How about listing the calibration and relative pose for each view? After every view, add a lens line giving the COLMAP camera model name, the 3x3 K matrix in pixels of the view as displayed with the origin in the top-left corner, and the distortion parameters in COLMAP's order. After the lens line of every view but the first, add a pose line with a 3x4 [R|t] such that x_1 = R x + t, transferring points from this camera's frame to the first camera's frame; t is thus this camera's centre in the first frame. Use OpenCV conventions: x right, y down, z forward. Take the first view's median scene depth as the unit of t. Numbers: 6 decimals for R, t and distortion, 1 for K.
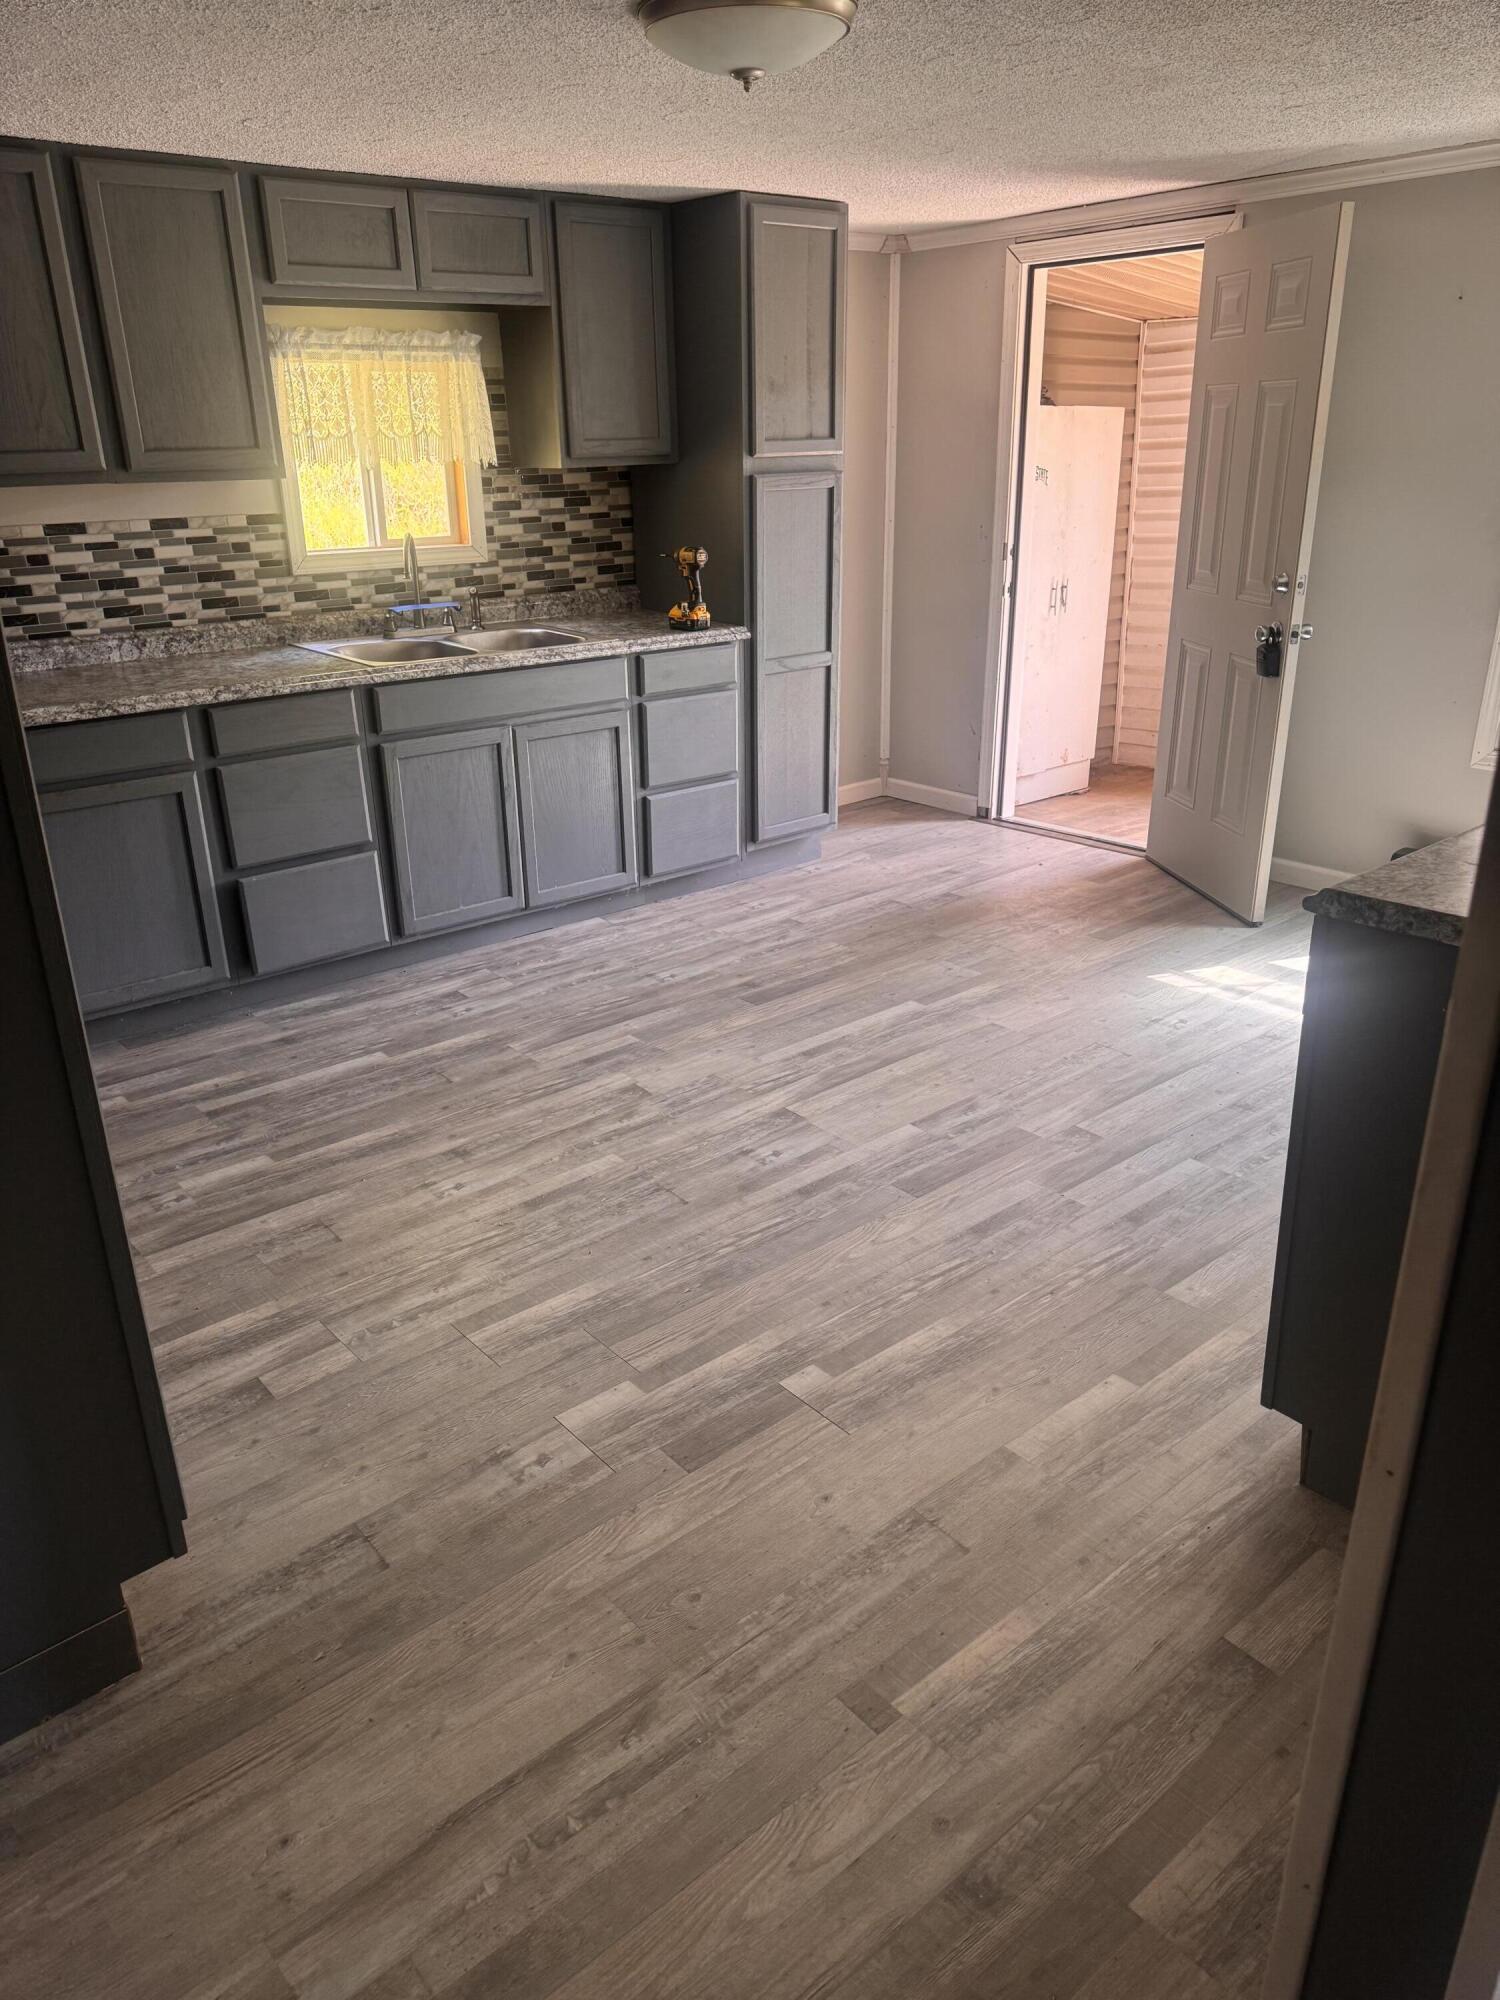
lens RADIAL K [[1414.7, 0, 752.4], [0, 1414.7, 1011.7], [0, 0, 1]] dist [0.131938, -0.263025]
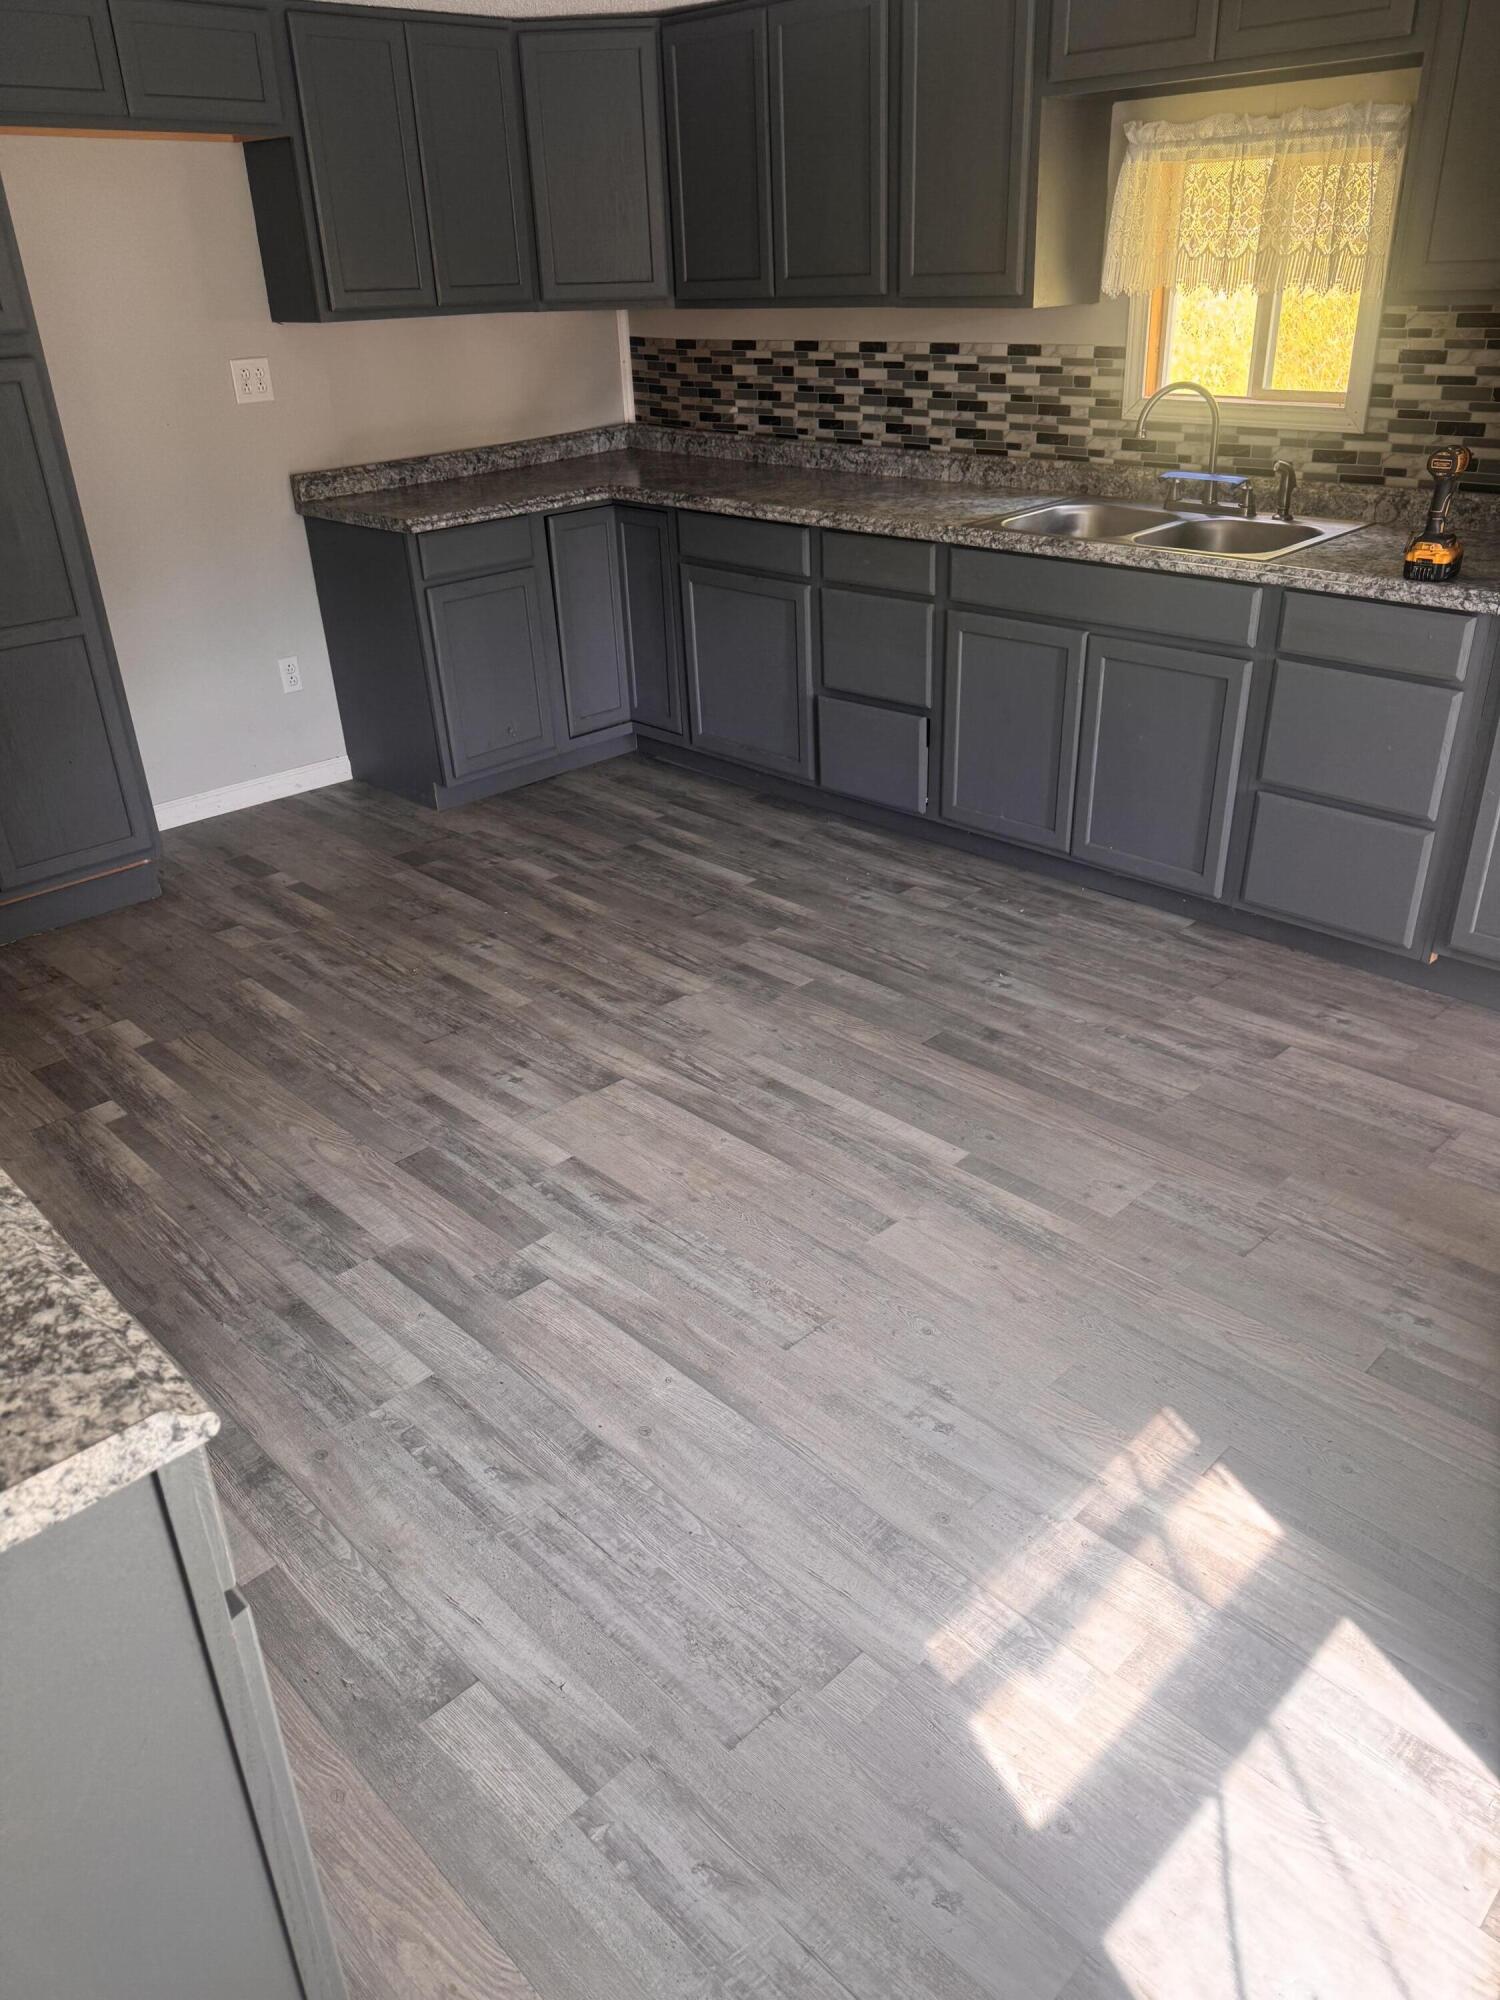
lens RADIAL K [[1414.7, 0, 752.4], [0, 1414.7, 1011.7], [0, 0, 1]] dist [0.131938, -0.263025]
pose [[0.065867, 0.474418, -0.877832, 0.703109], [-0.348853, 0.835174, 0.425188, -0.332500], [0.934860, 0.278229, 0.220513, 0.775810]]
